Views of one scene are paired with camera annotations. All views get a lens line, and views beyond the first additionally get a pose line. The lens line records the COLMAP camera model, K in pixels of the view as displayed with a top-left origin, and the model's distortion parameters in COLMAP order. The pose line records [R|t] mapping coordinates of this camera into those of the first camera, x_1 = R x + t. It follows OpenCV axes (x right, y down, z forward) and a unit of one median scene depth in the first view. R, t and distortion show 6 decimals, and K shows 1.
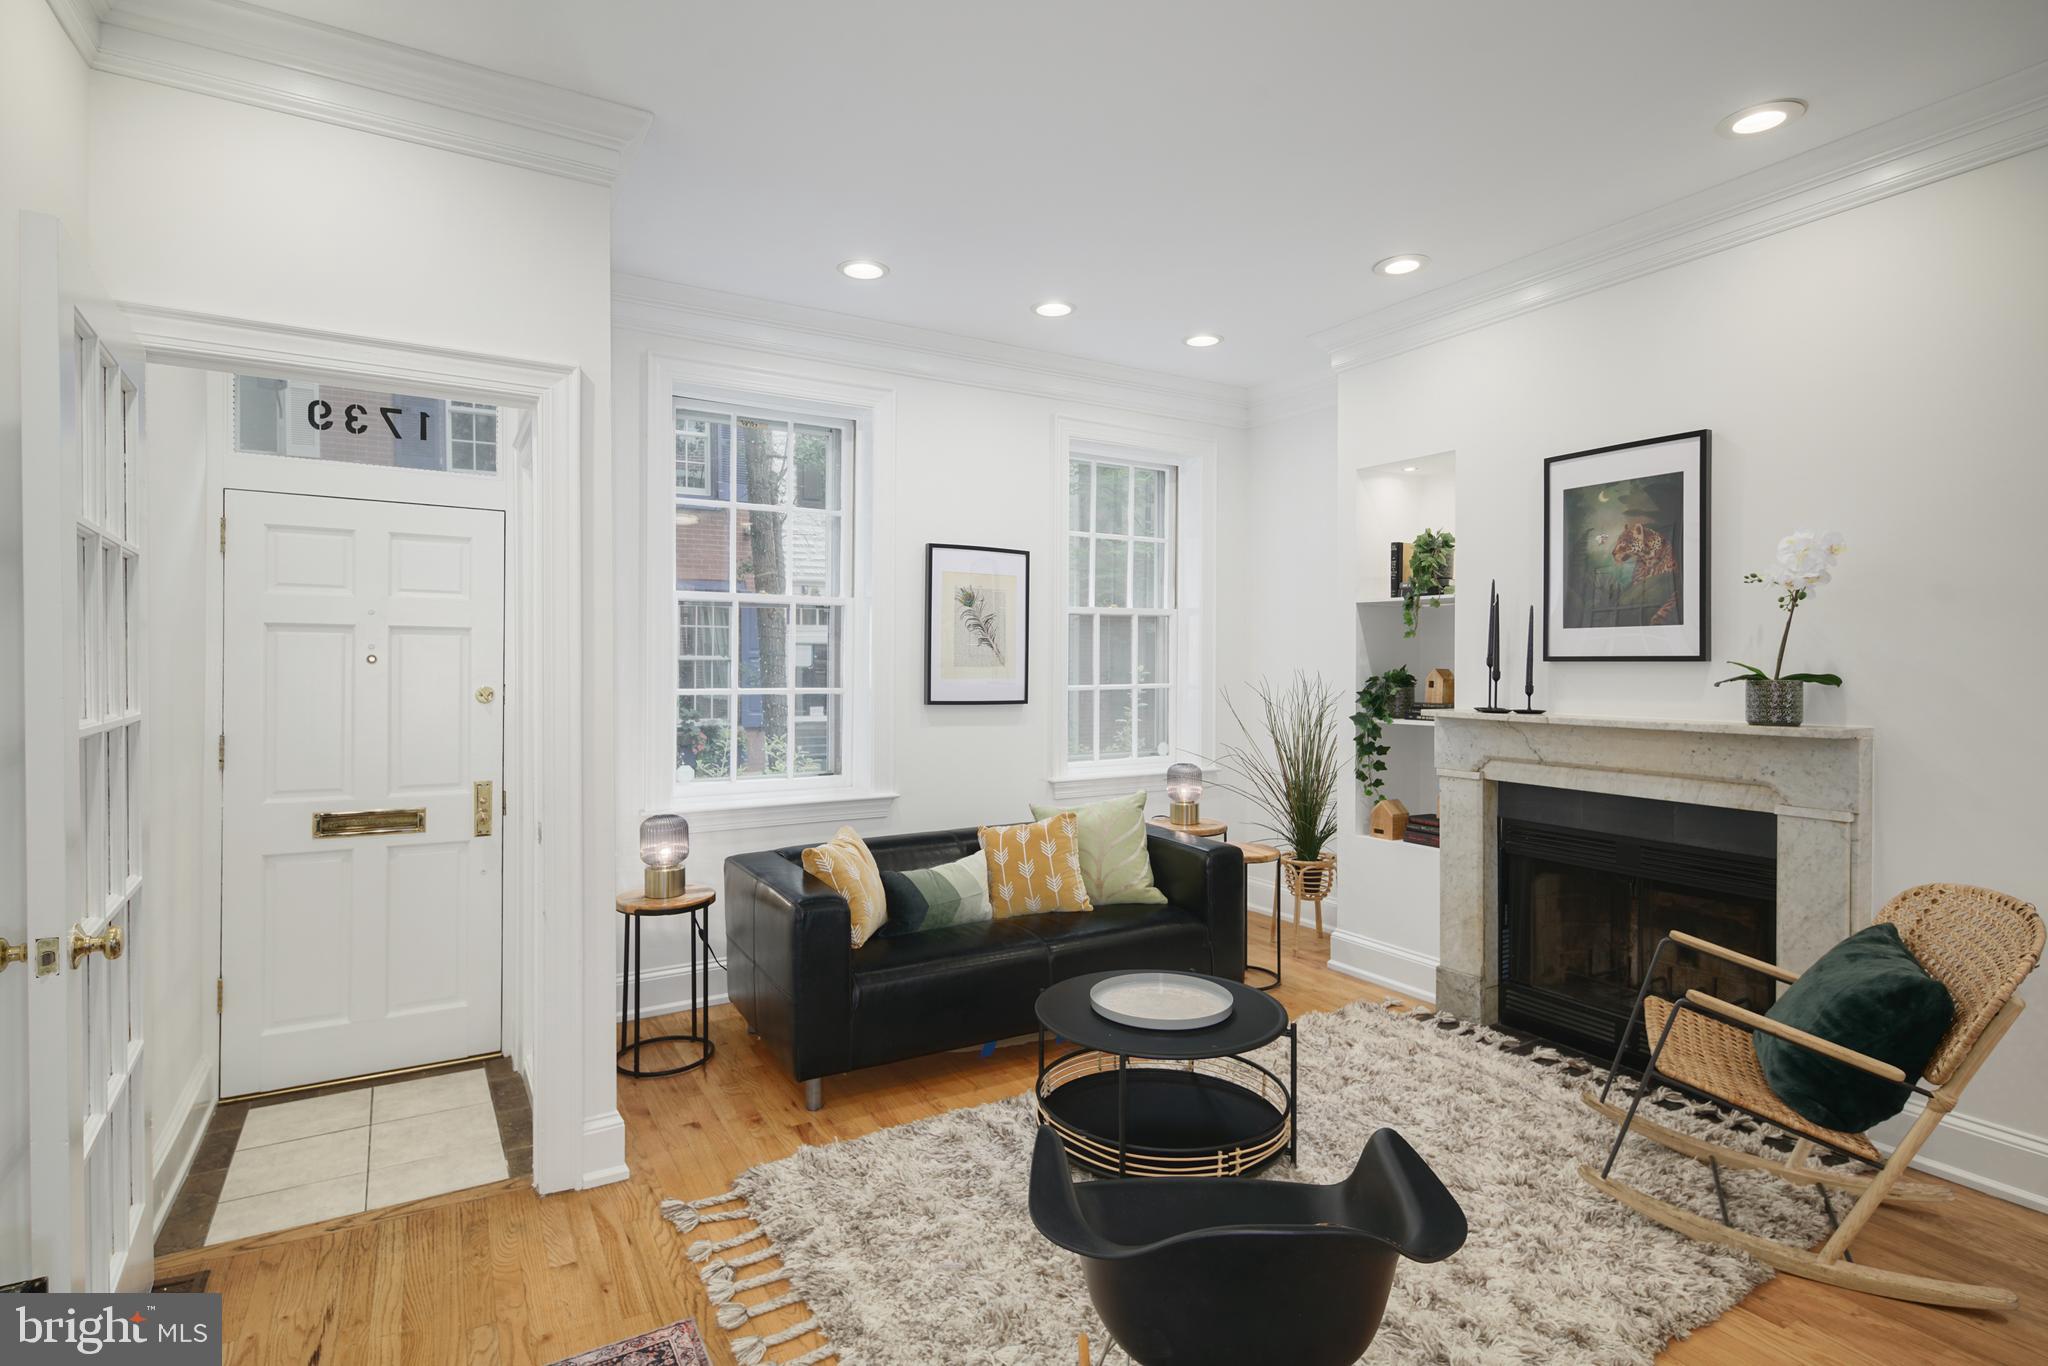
lens RADIAL K [[988.1, 0, 1018.7], [0, 988.1, 677.5], [0, 0, 1]] dist [0.000352, -0.000141]
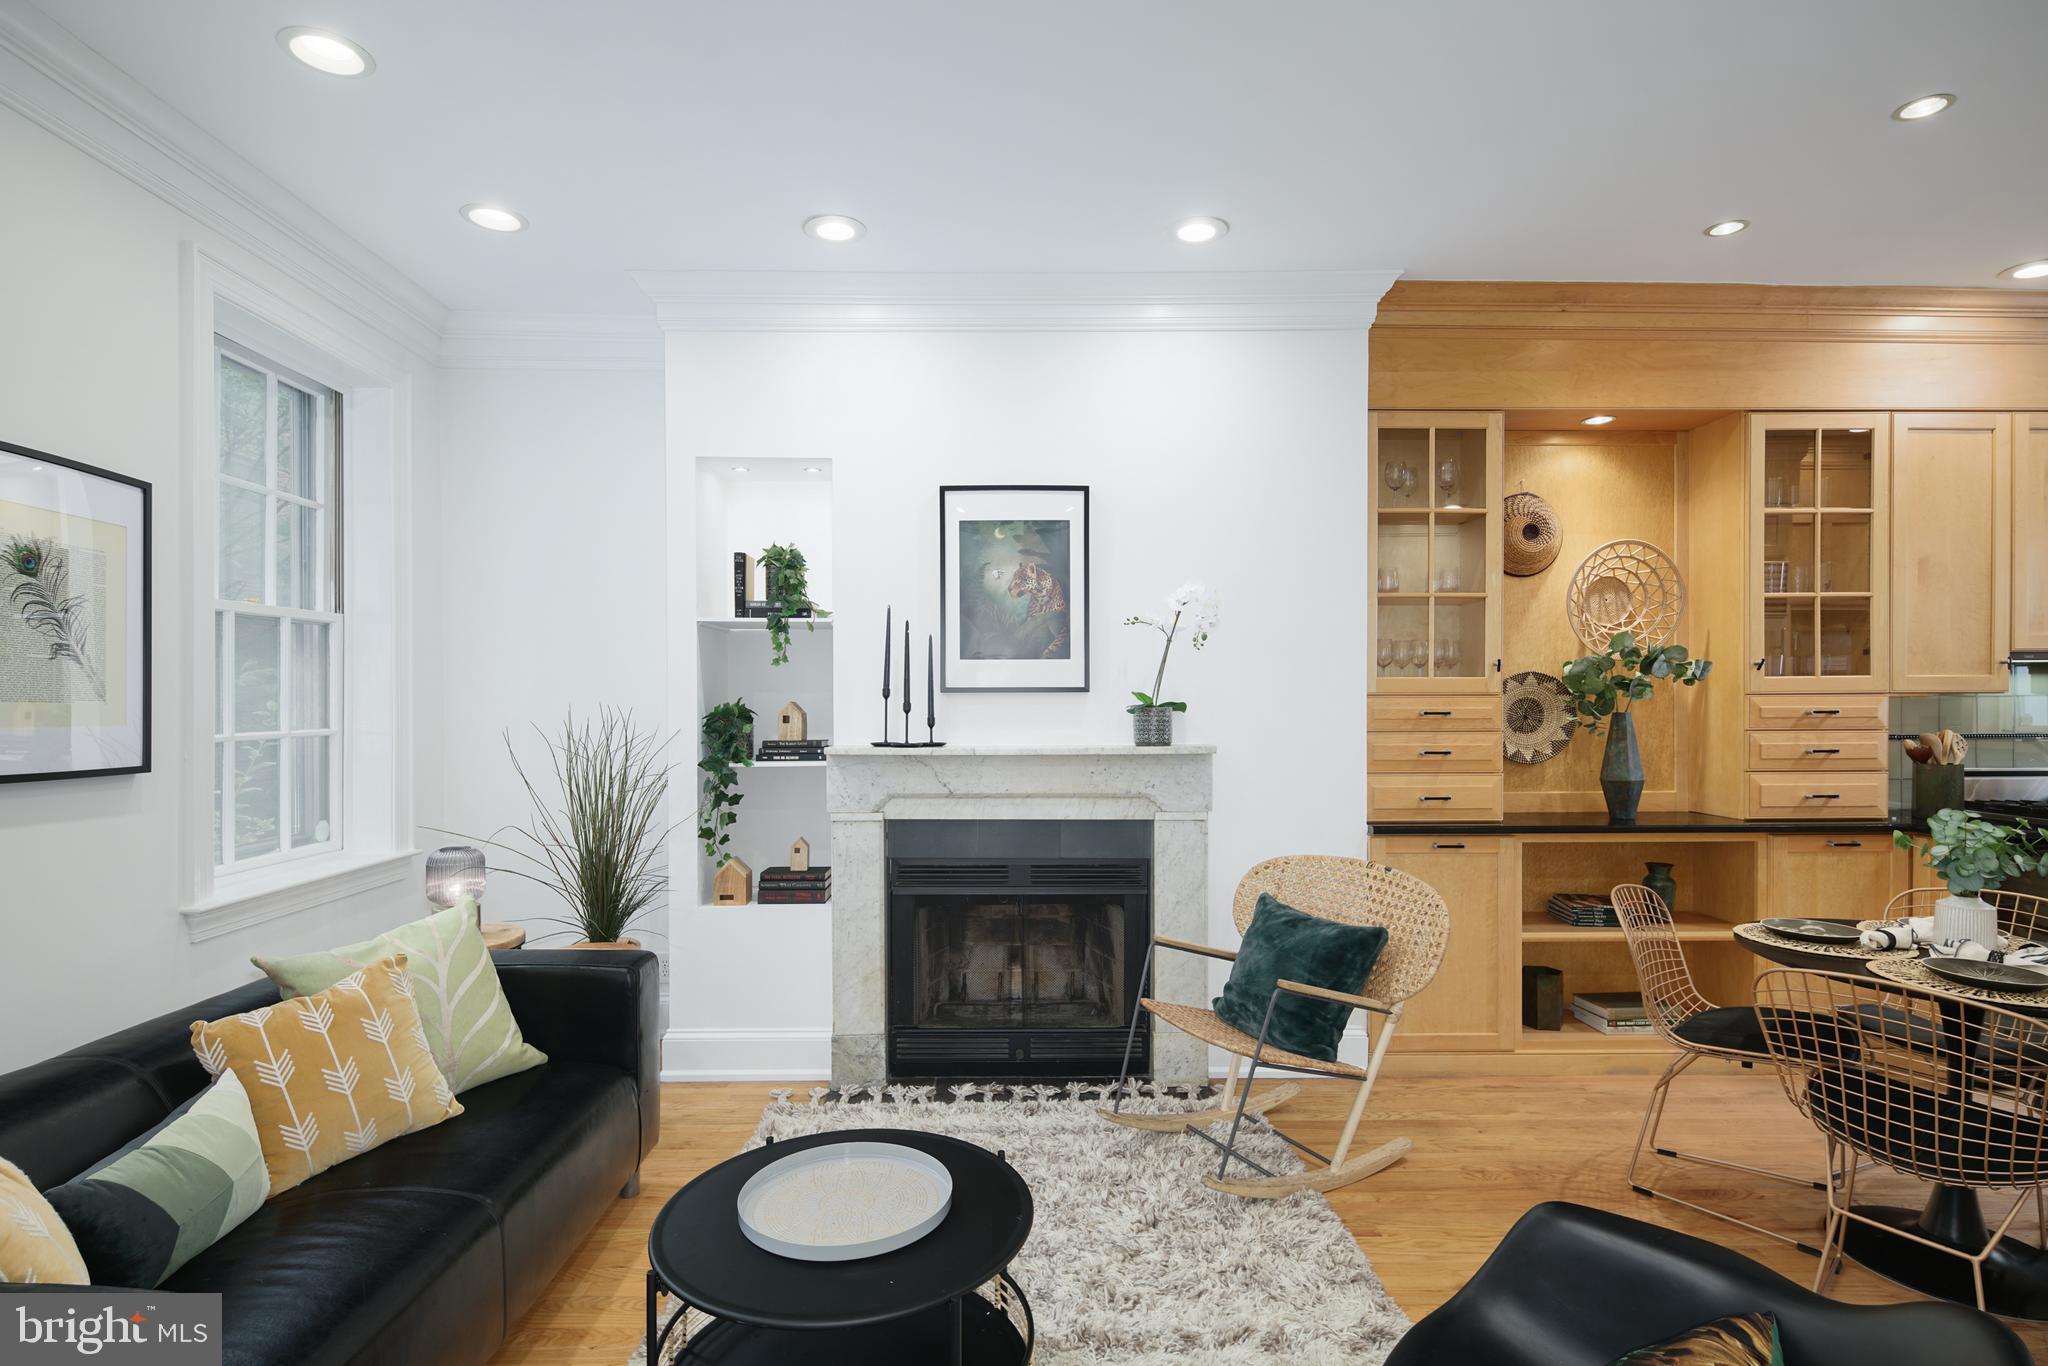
lens RADIAL K [[1009.7, 0, 1010.3], [0, 1009.7, 711.0], [0, 0, 1]] dist [0.001899, -0.000759]
pose [[0.498803, -0.012490, 0.866625, -0.309893], [0.016778, 0.999848, 0.004753, -0.001652], [-0.866553, 0.012169, 0.498937, 0.450865]]
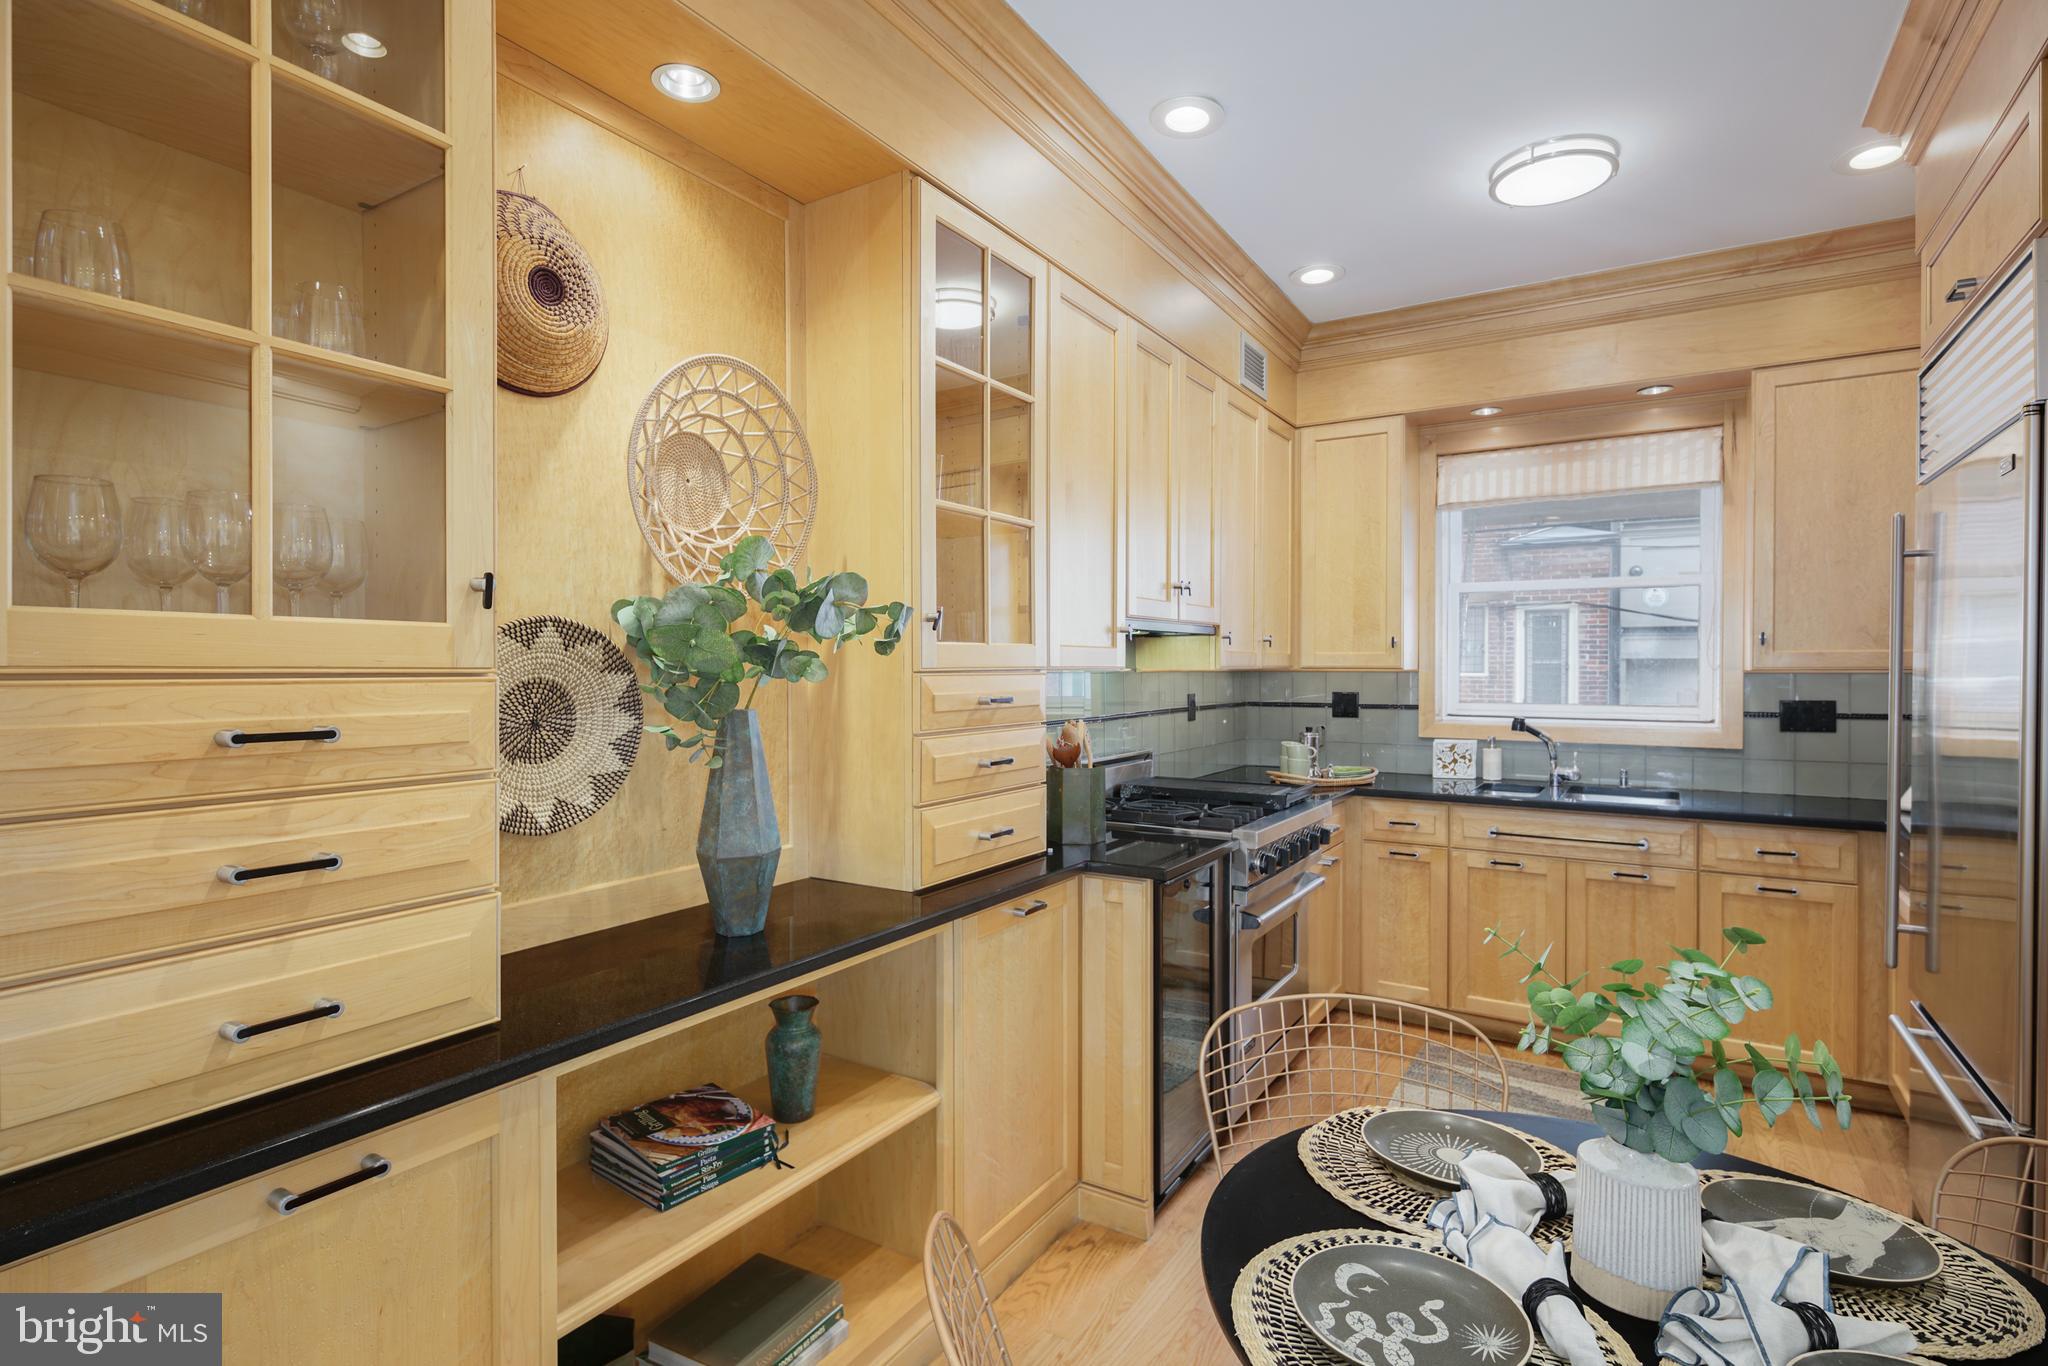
lens RADIAL K [[994.4, 0, 1023.4], [0, 994.4, 678.7], [0, 0, 1]] dist [0.000070, -0.000771]
pose [[-0.461855, -0.011031, 0.886887, 0.443128], [0.012783, 0.999736, 0.019092, -0.007809], [-0.886863, 0.020155, -0.461592, 0.528818]]
